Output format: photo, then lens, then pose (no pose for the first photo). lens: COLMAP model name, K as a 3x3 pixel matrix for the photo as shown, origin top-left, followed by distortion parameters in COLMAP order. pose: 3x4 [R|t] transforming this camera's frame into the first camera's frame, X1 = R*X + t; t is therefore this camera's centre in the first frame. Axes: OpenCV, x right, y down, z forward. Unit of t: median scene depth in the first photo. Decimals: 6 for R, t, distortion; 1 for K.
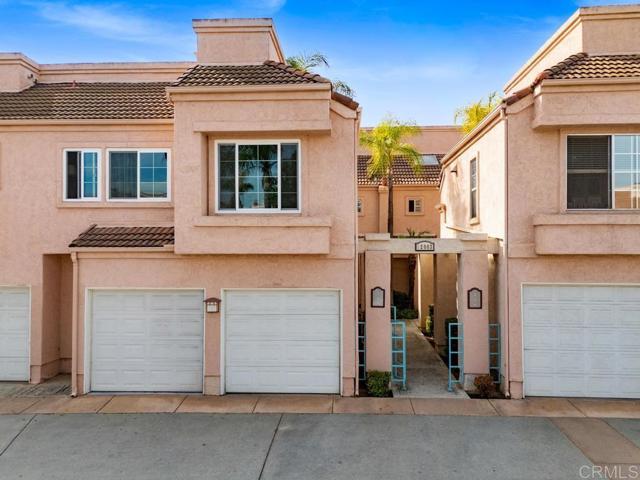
lens RADIAL K [[450.3, 0, 321.4], [0, 450.3, 239.9], [0, 0, 1]] dist [0.039426, -0.014263]
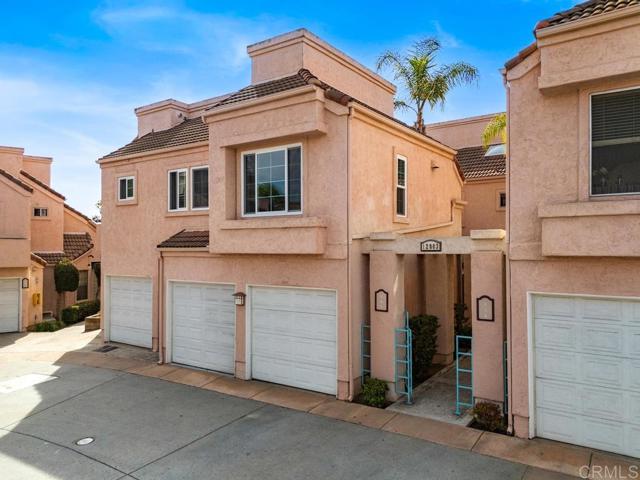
lens RADIAL K [[450.3, 0, 317.1], [0, 450.3, 240.1], [0, 0, 1]] dist [0.039426, -0.014263]
pose [[0.864520, -0.010100, -0.502496, 0.504124], [0.010733, 0.999941, -0.001633, 0.001893], [0.502483, -0.003982, 0.864578, 0.129074]]
